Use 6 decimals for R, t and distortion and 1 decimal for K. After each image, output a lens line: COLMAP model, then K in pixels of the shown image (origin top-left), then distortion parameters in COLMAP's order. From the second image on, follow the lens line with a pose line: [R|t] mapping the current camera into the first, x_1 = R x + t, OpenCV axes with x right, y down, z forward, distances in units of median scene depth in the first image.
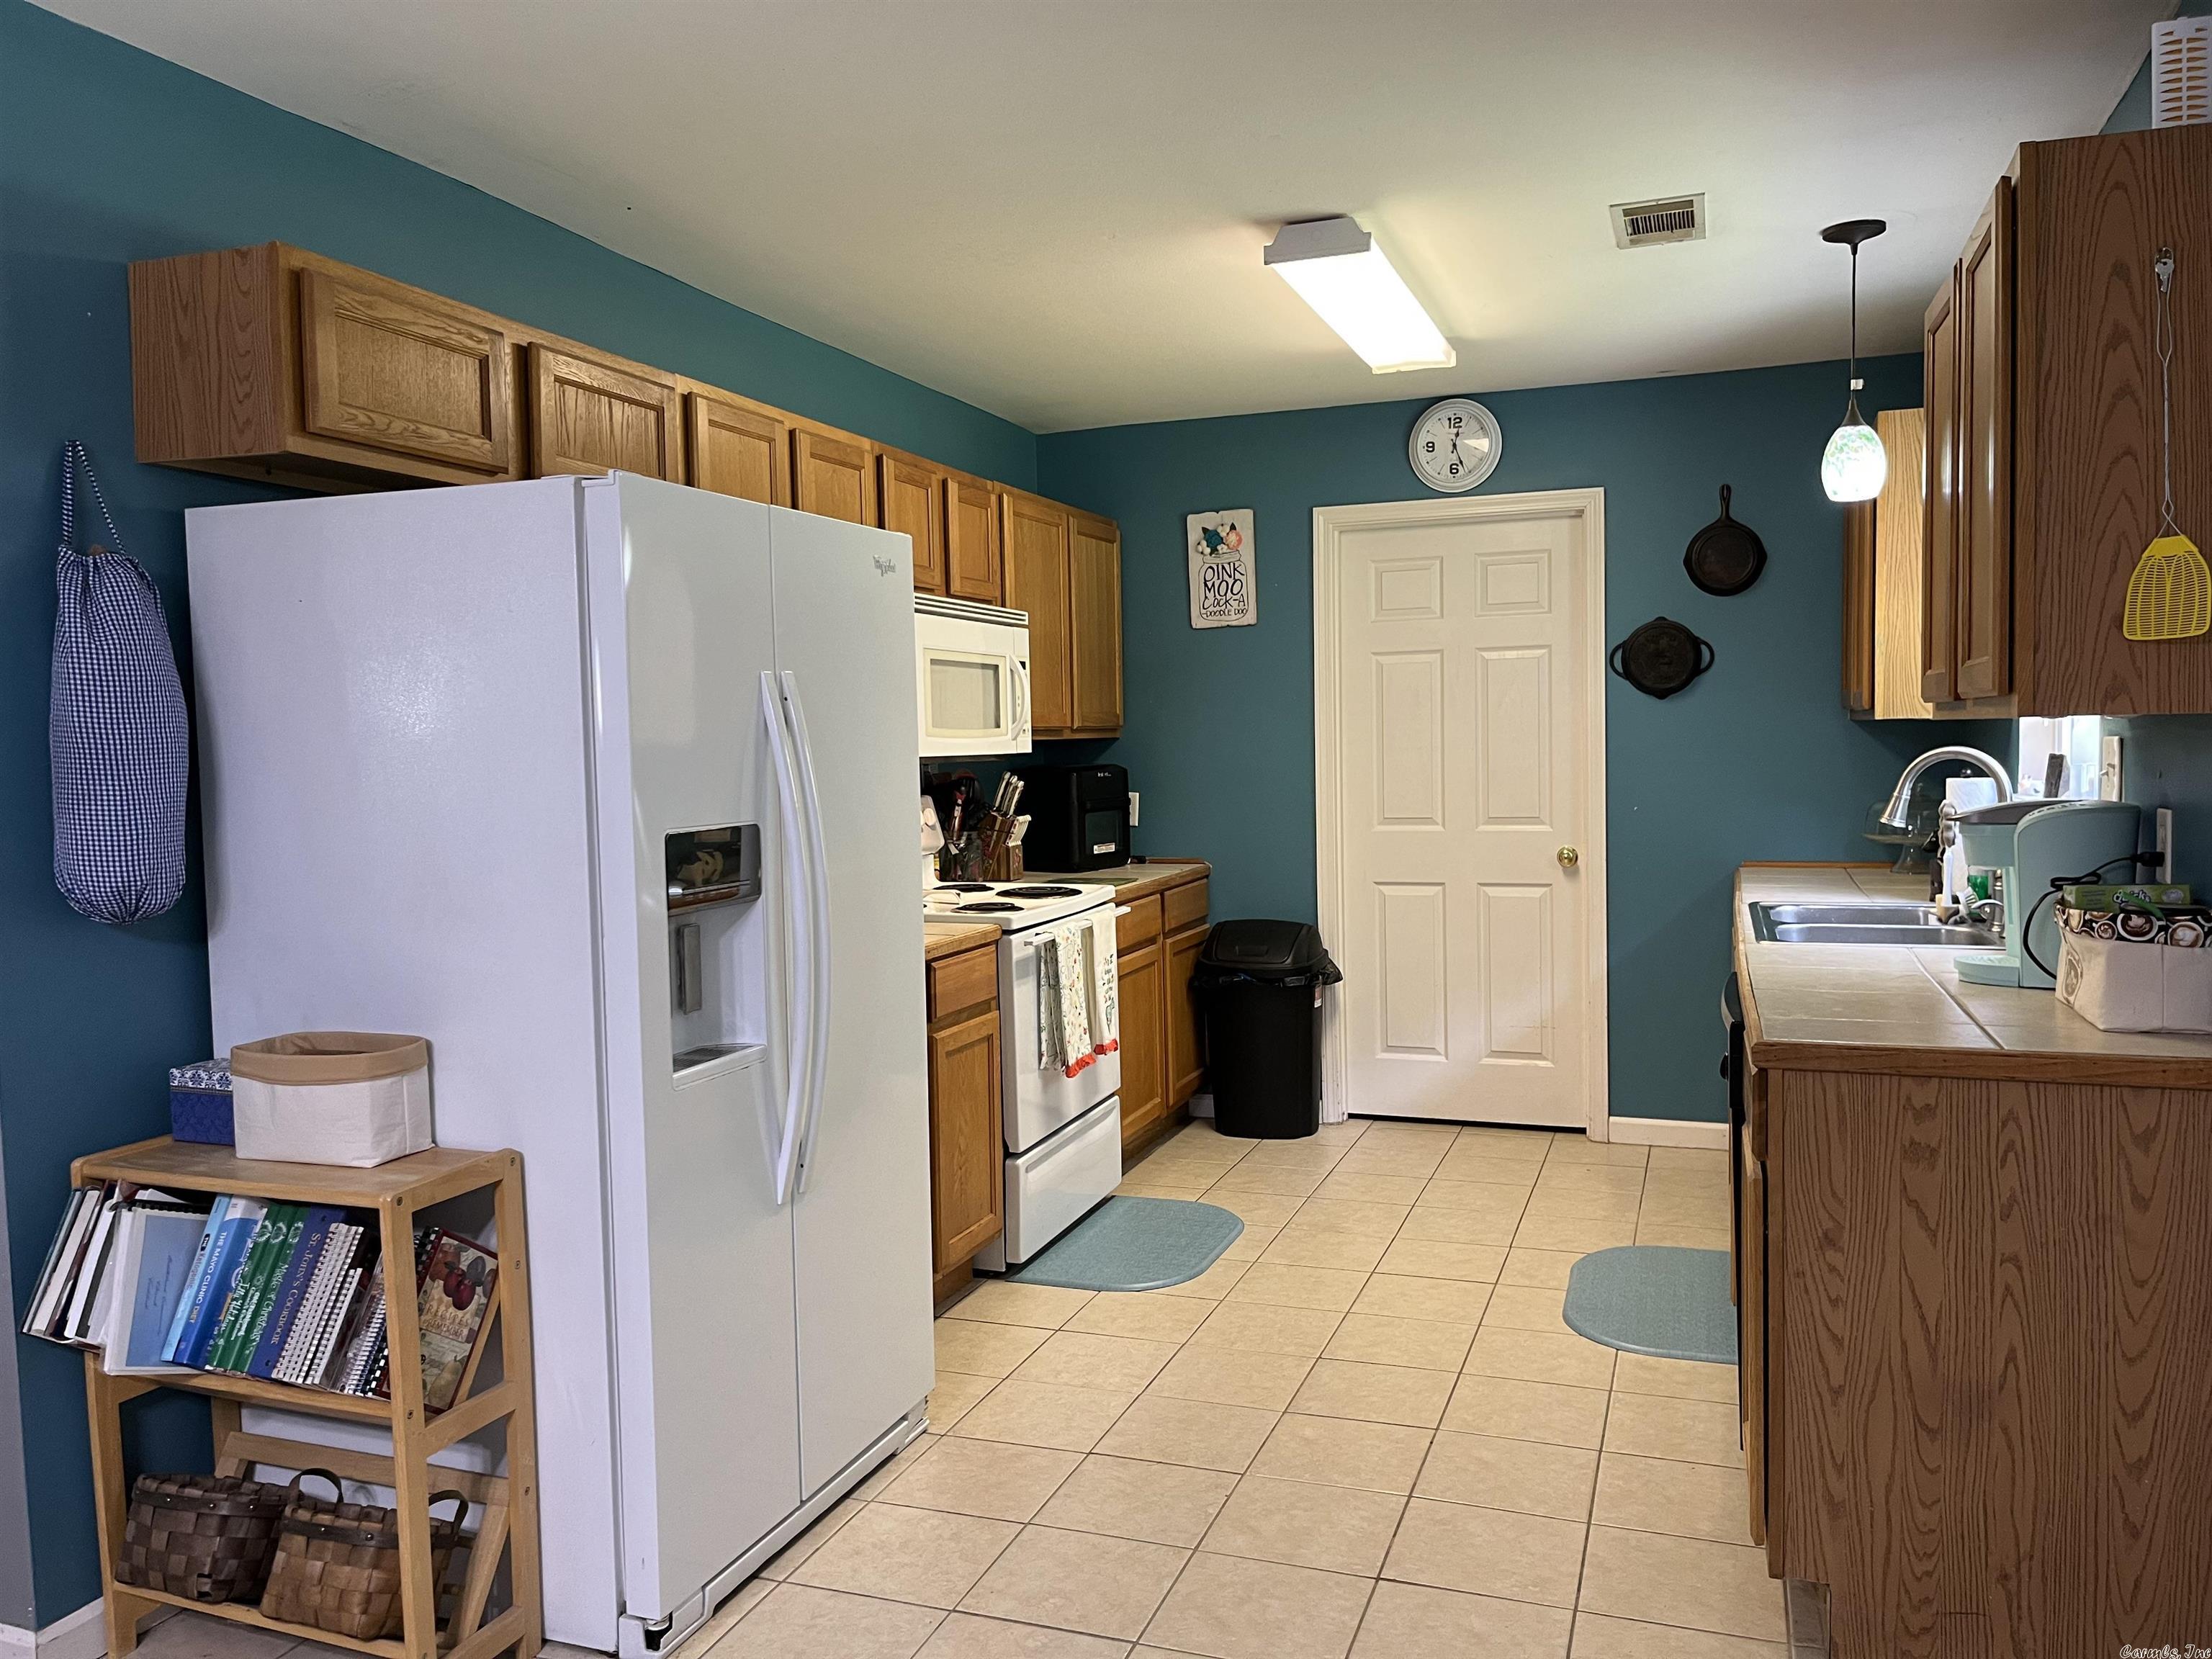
lens RADIAL K [[1667.7, 0, 1106.0], [0, 1667.7, 829.5], [0, 0, 1]] dist [0.075366, -0.107928]
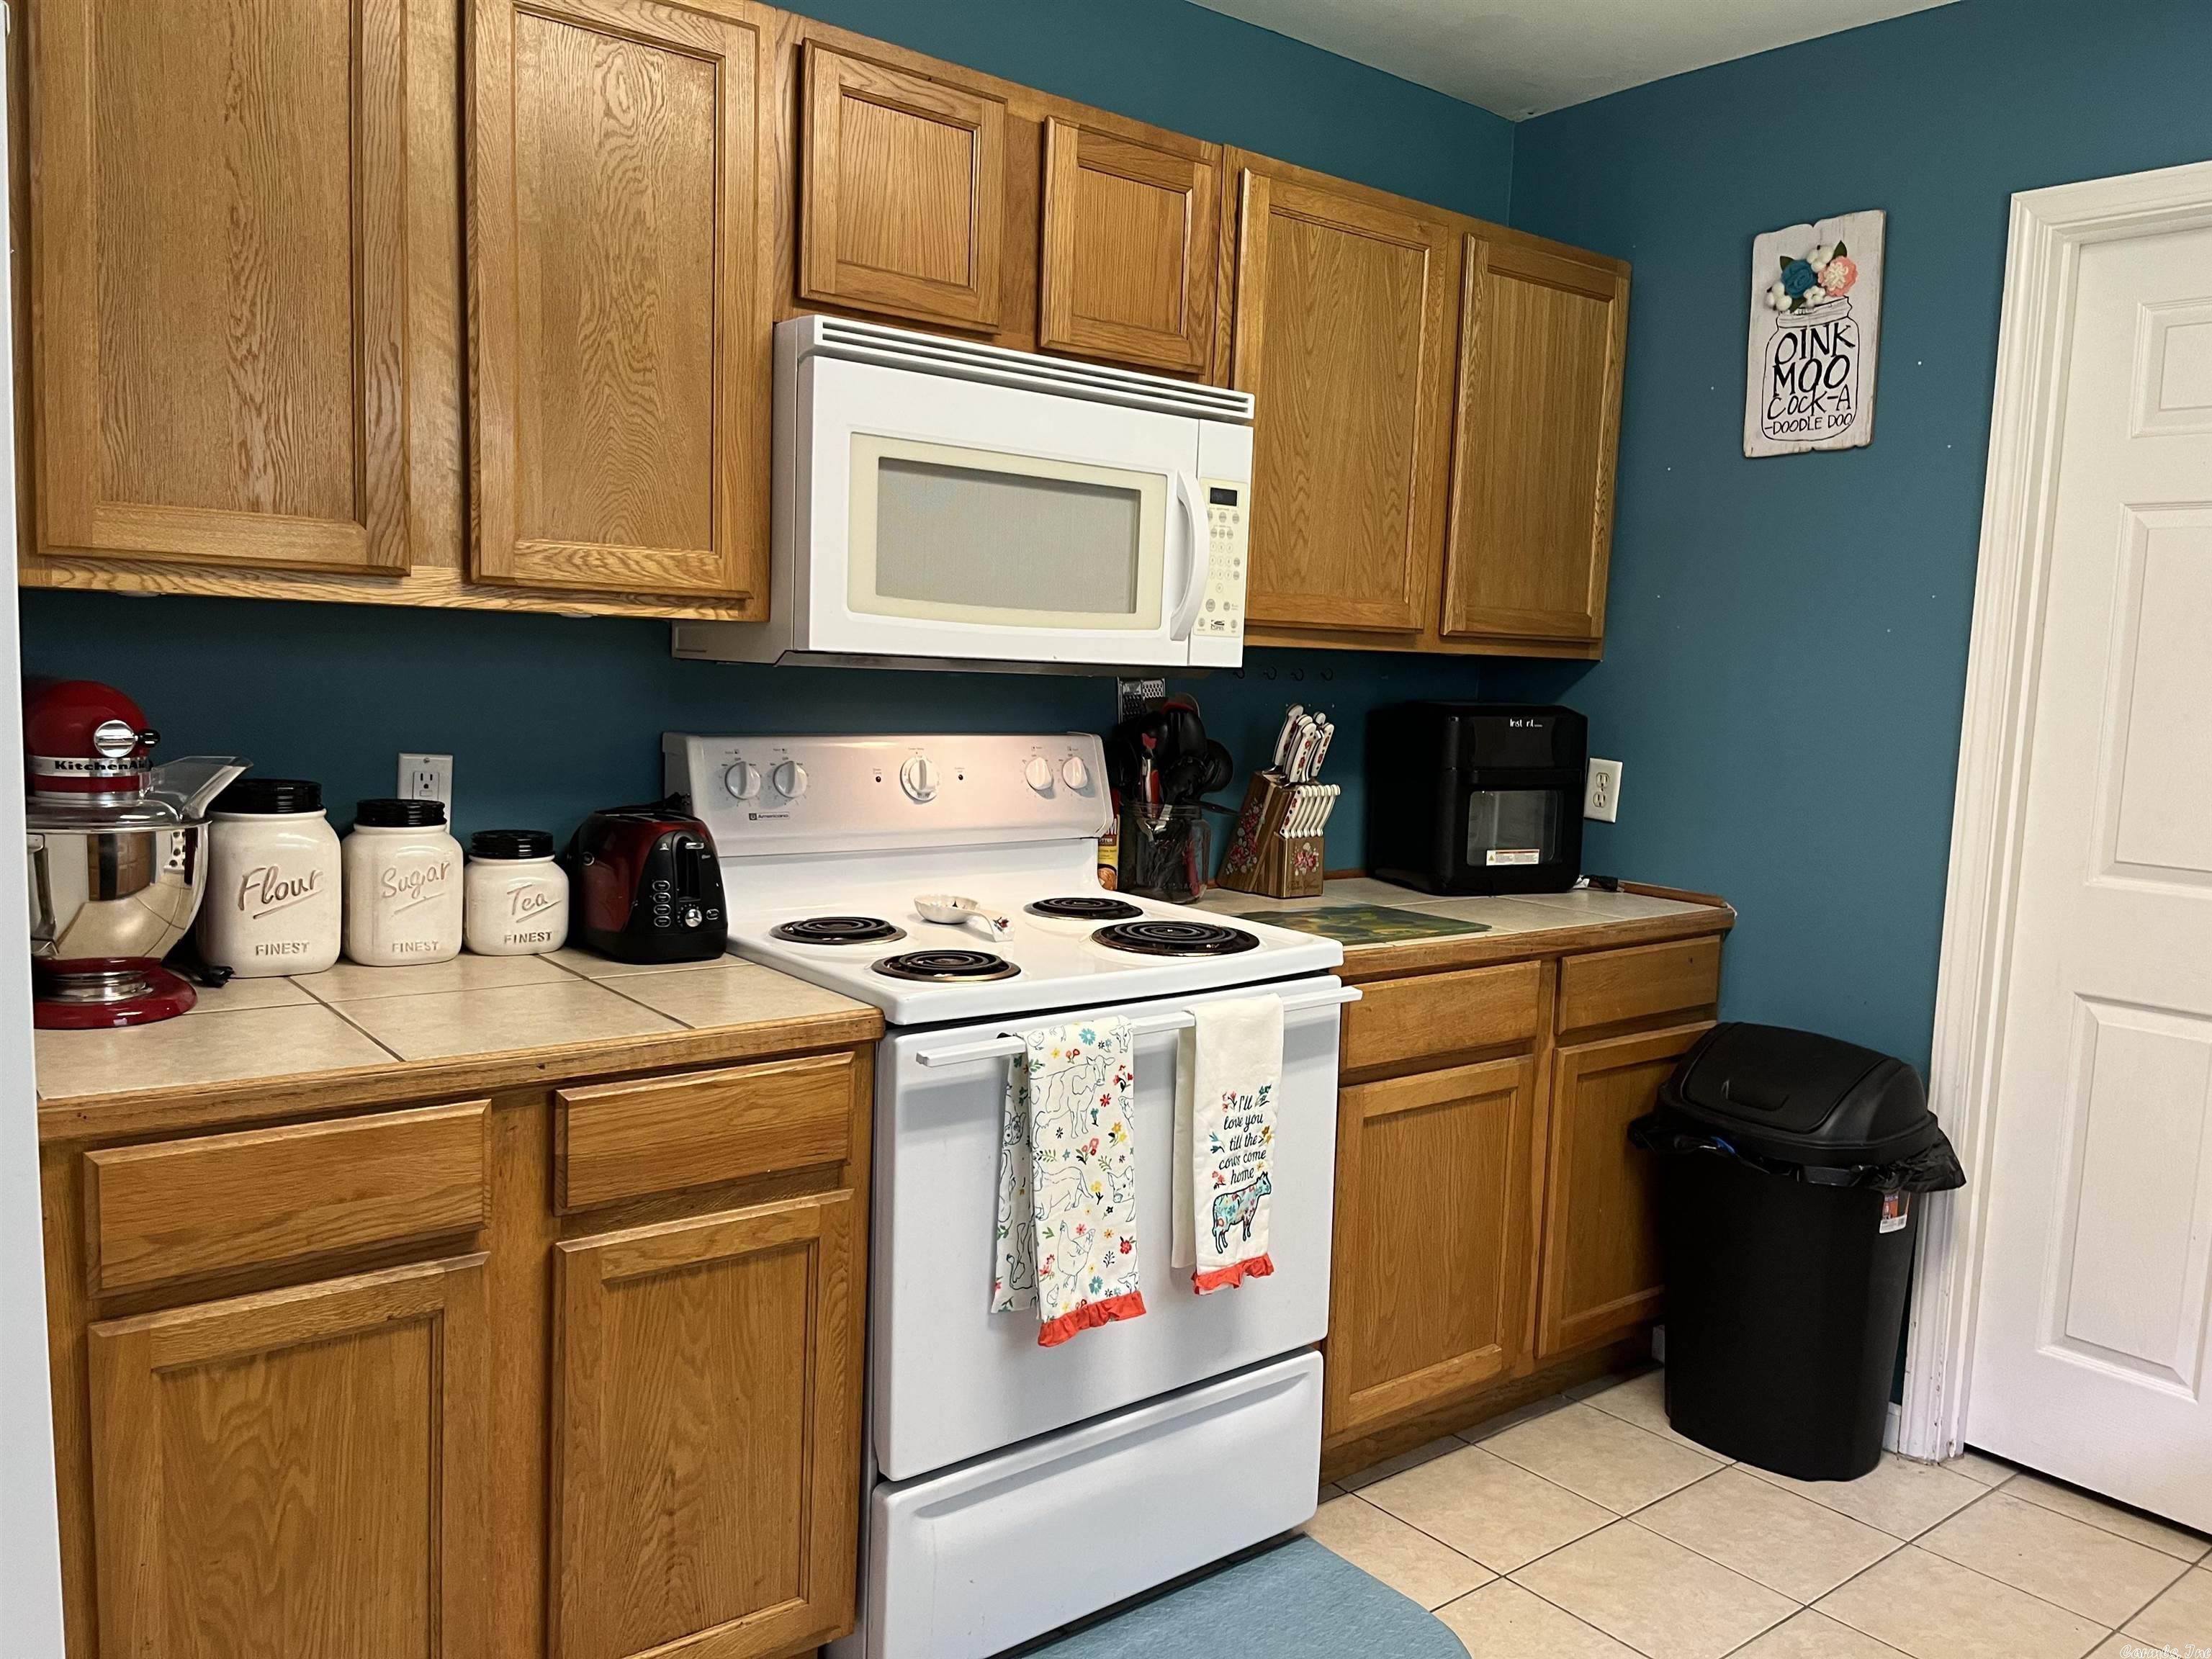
lens RADIAL K [[1662.0, 0, 1117.4], [0, 1662.0, 838.1], [0, 0, 1]] dist [0.064910, -0.096484]
pose [[0.853674, 0.108634, -0.509352, 0.193159], [-0.085228, 0.993959, 0.069147, -0.025384], [0.513787, -0.015618, 0.857776, 0.525176]]
